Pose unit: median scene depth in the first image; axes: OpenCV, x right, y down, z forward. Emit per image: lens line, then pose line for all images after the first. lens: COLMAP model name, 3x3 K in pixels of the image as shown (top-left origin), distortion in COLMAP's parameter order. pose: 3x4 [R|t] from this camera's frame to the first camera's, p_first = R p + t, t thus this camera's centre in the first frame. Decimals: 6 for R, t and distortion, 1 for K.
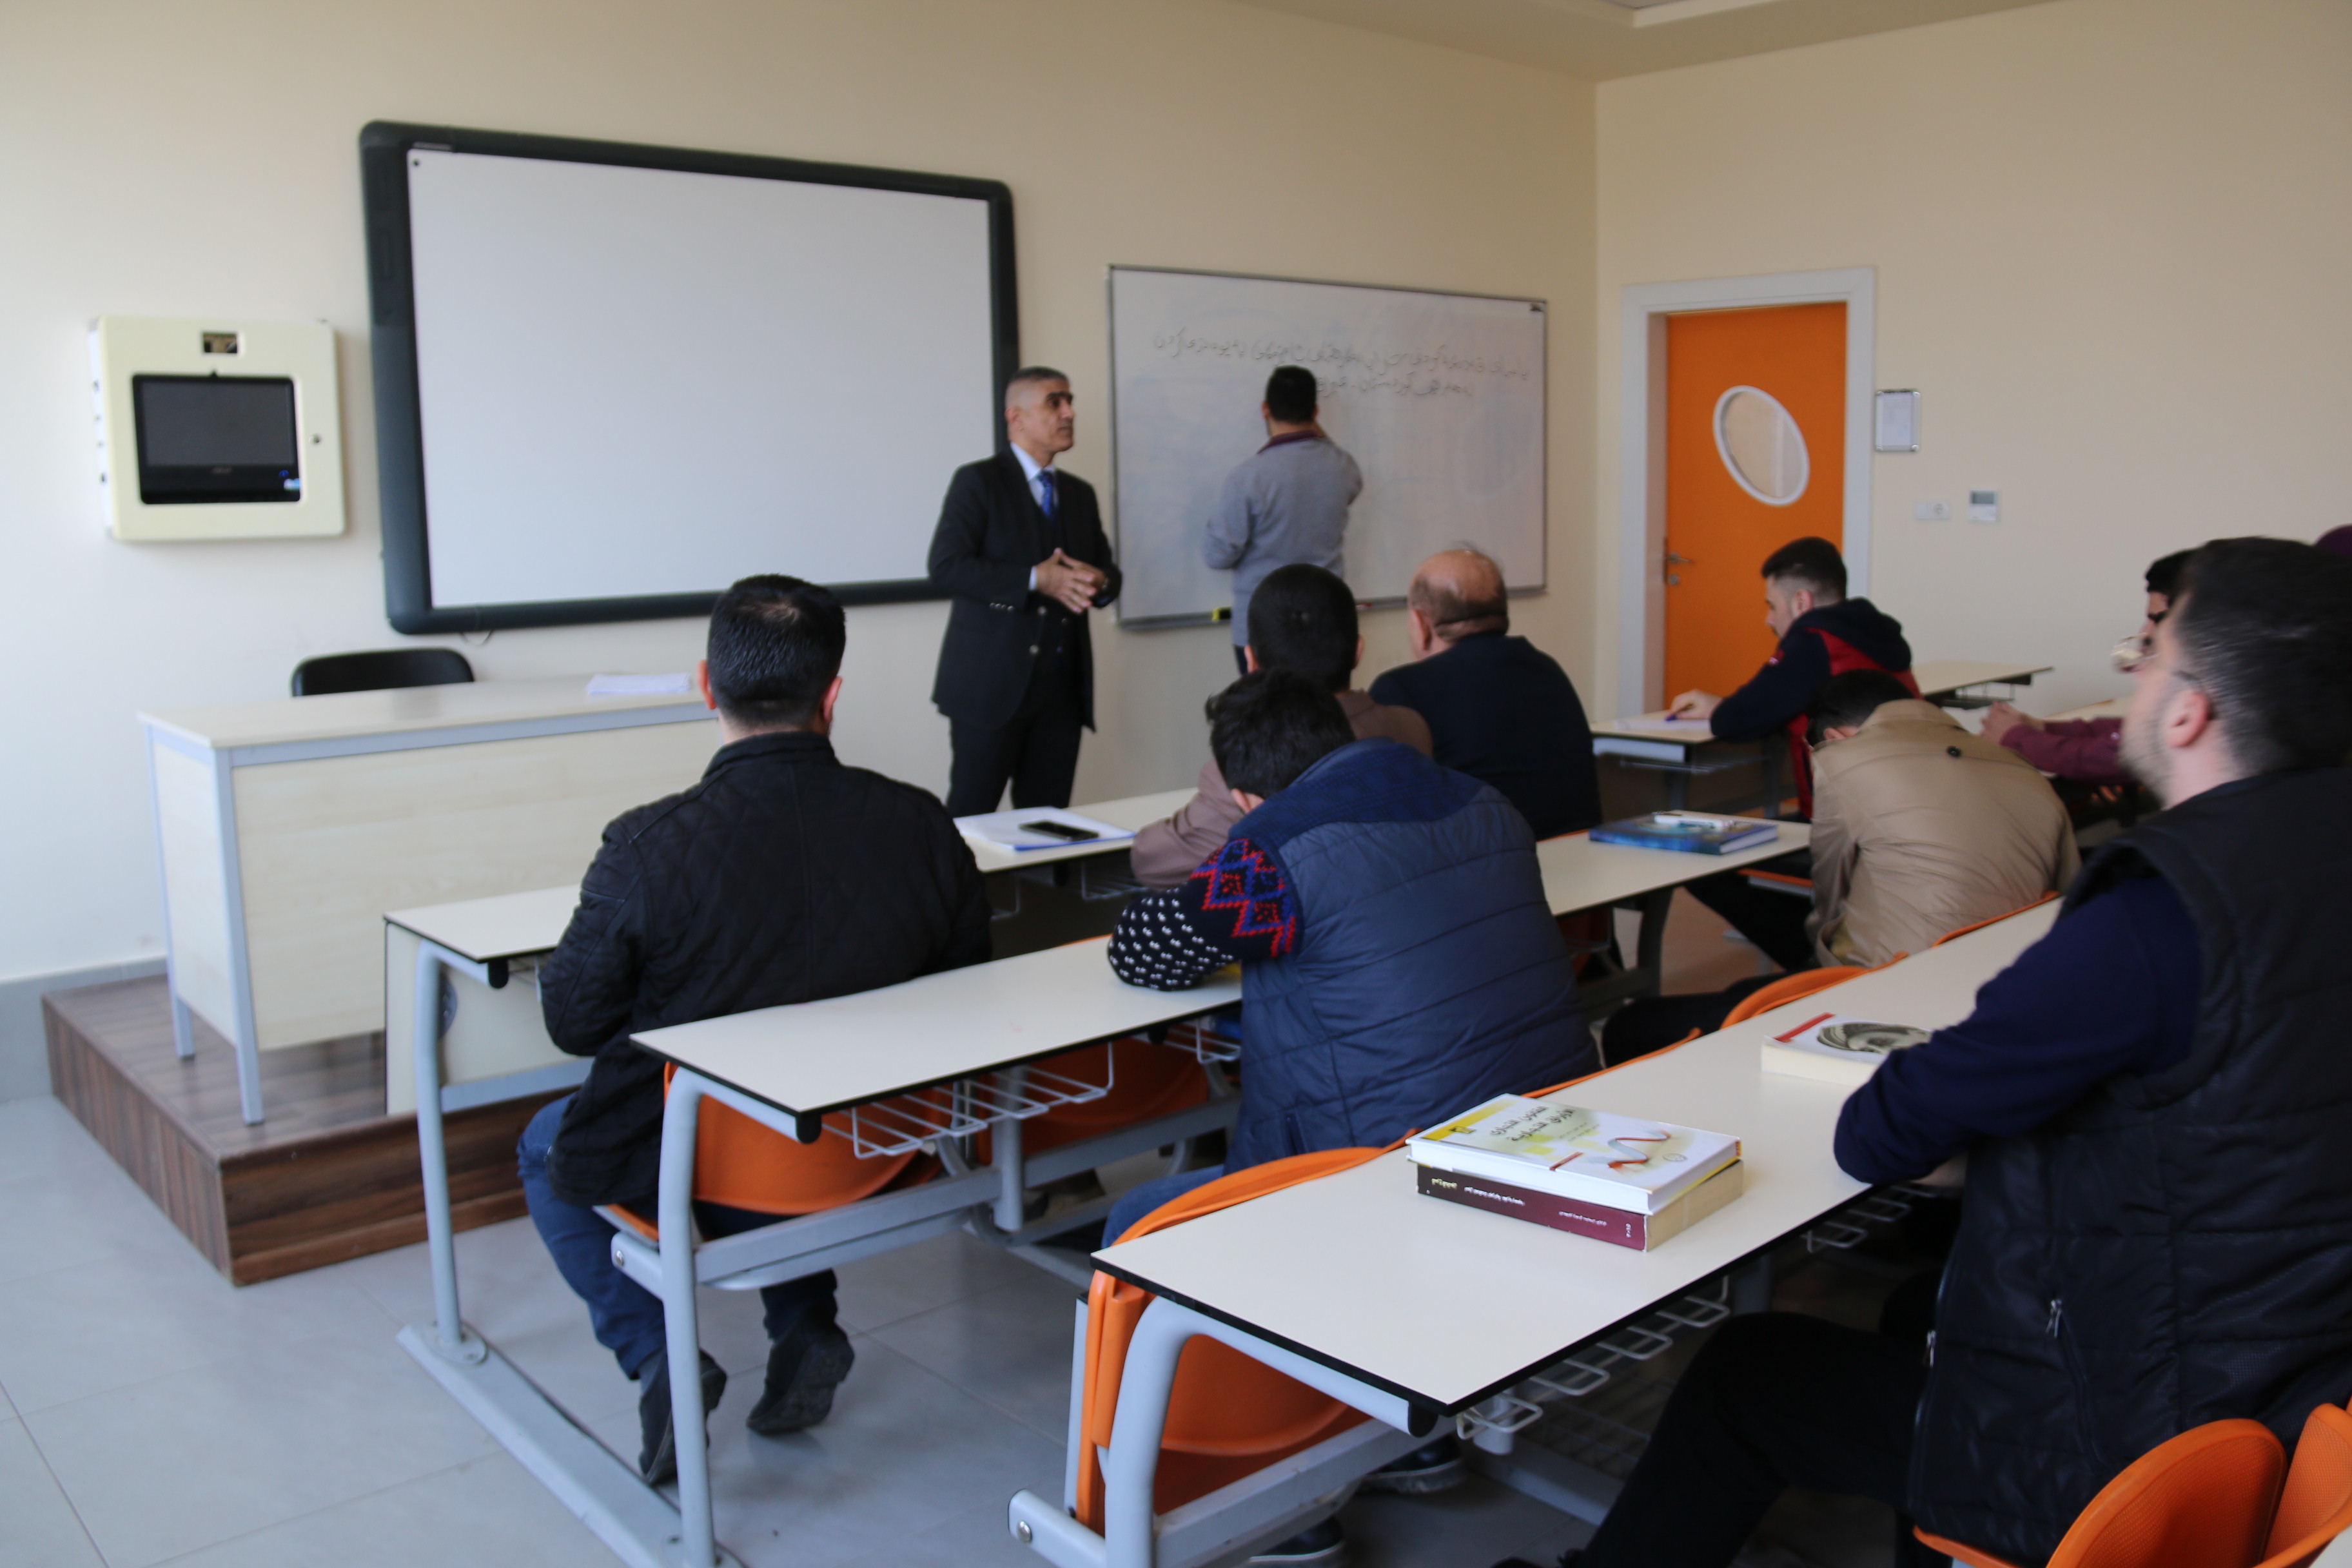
lens RADIAL K [[1954.7, 0, 1108.4], [0, 1954.7, 778.0], [0, 0, 1]] dist [-0.170654, 0.003465]
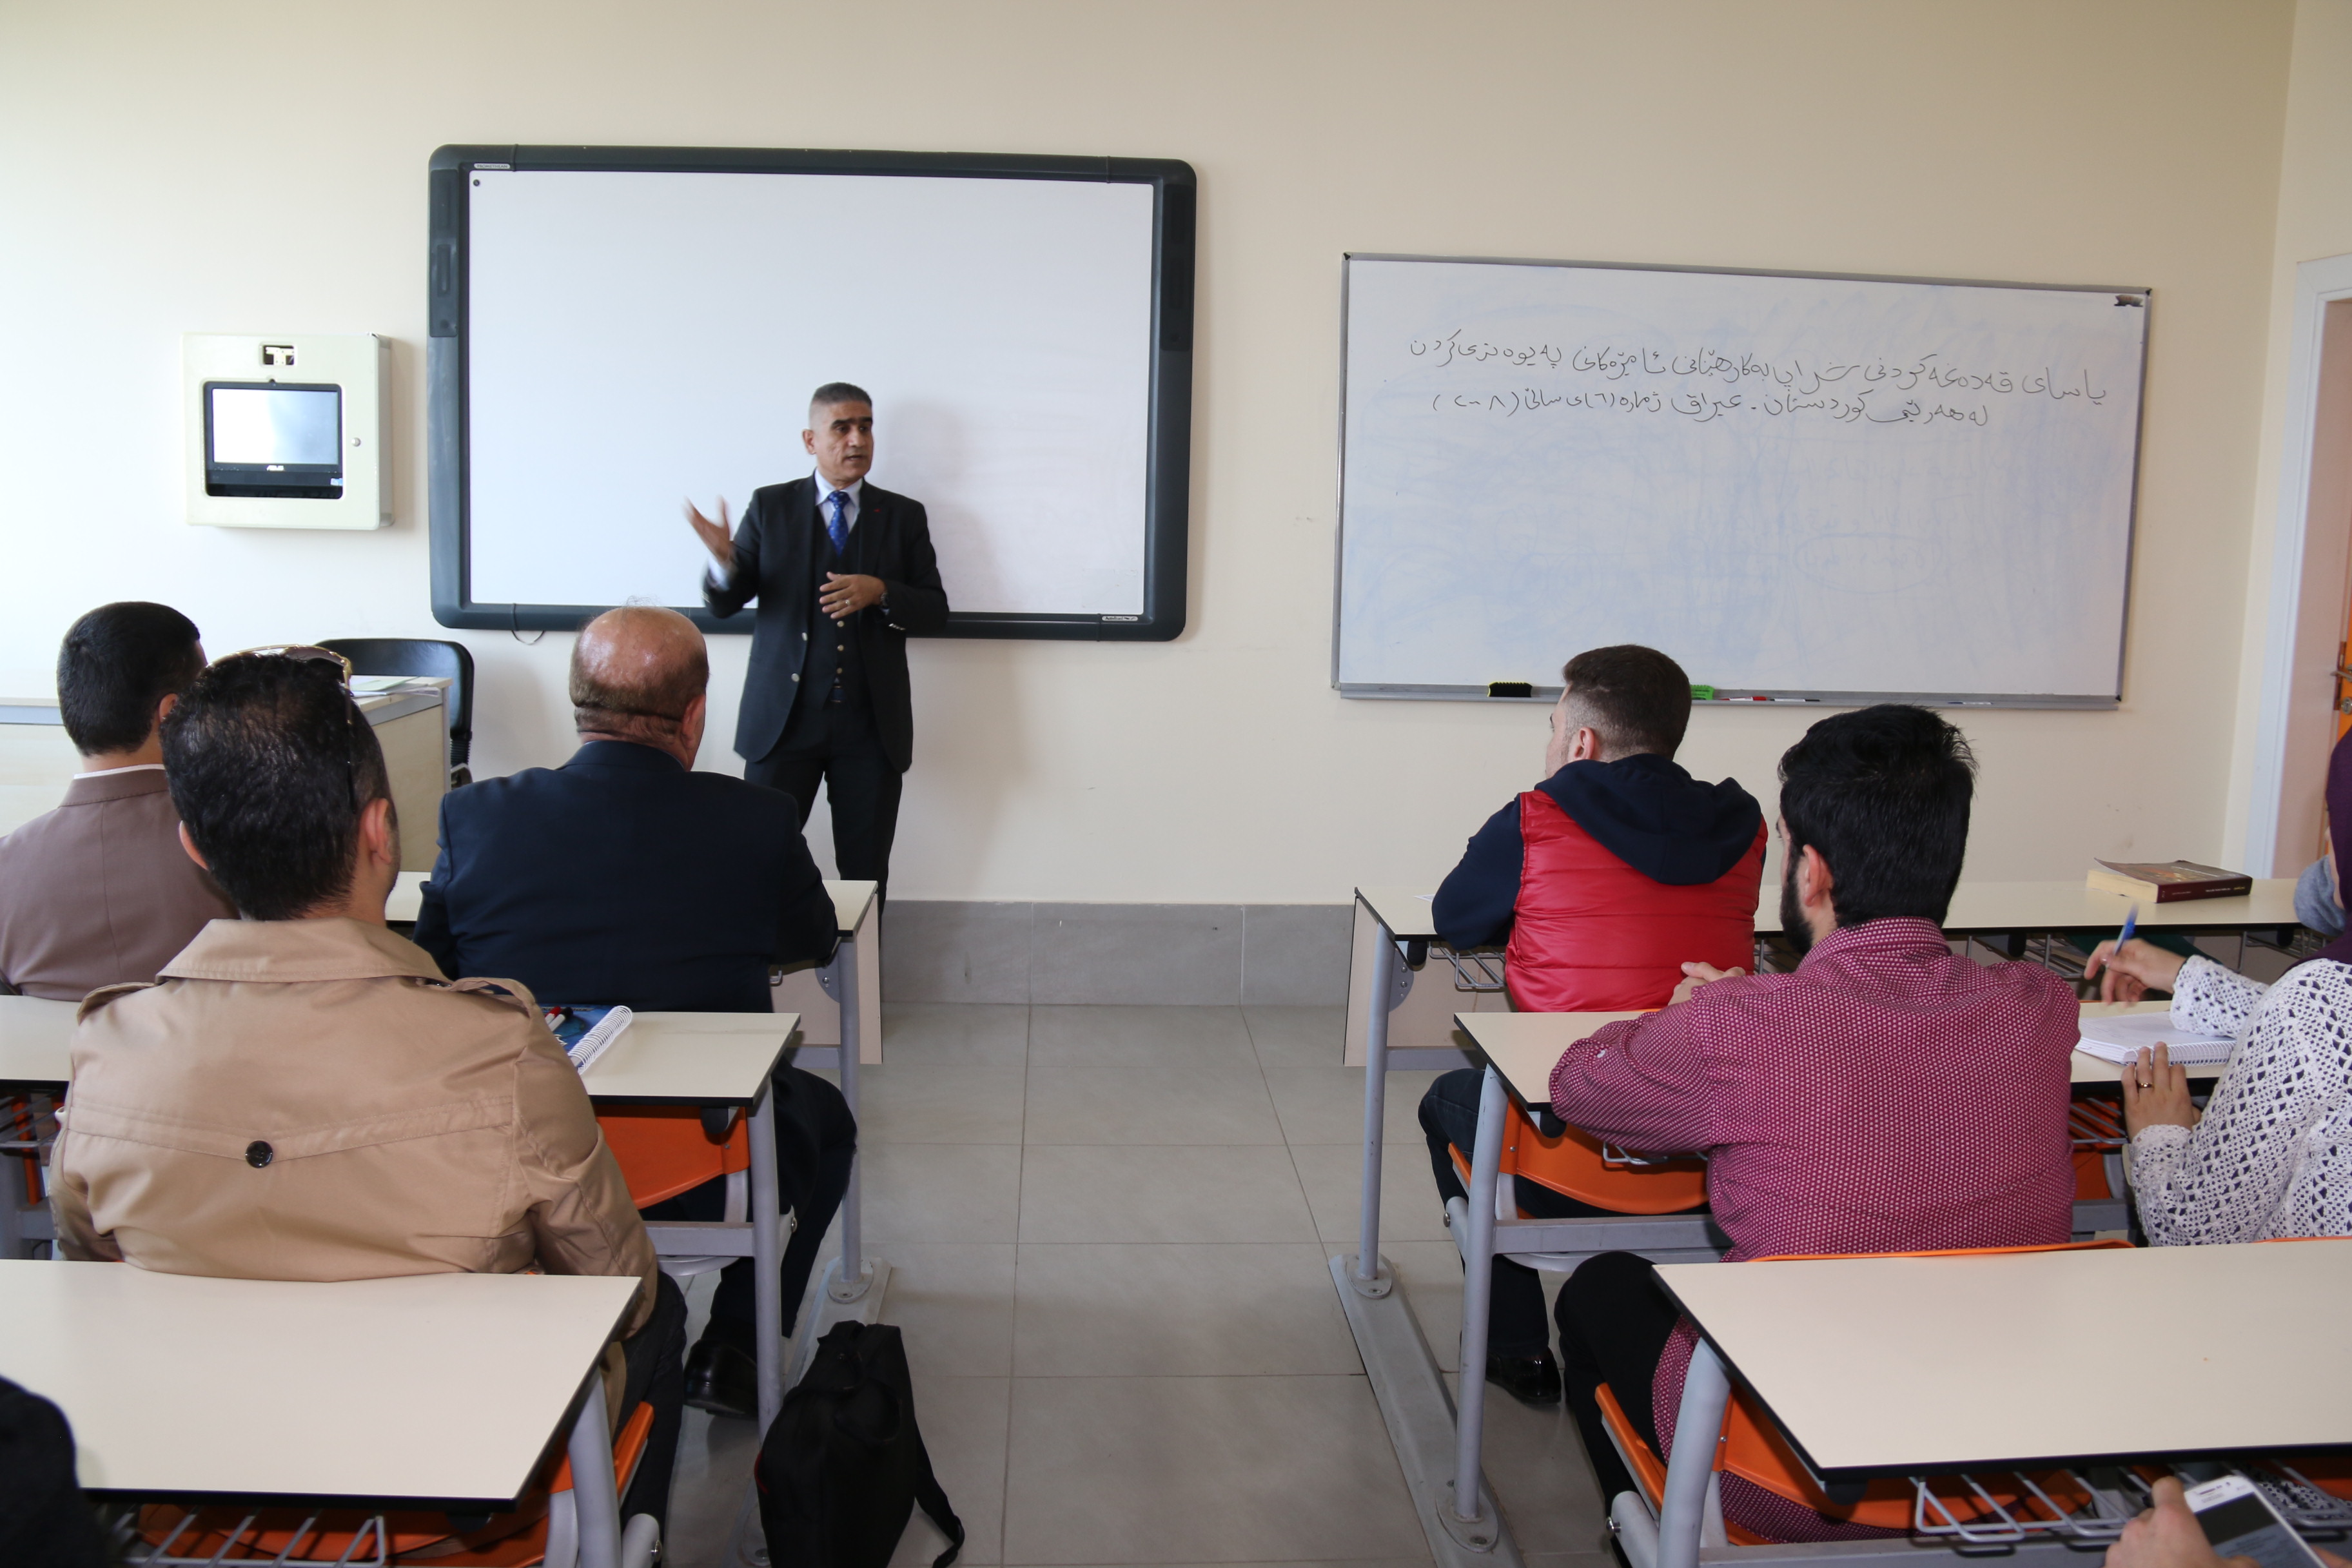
lens RADIAL K [[1873.3, 0, 1077.2], [0, 1873.3, 849.5], [0, 0, 1]] dist [-0.111361, 0.003170]
pose [[0.759060, 0.144666, -0.634744, 0.592255], [-0.131428, 0.988975, 0.068231, -0.068585], [0.637617, 0.031632, 0.769704, 0.427679]]
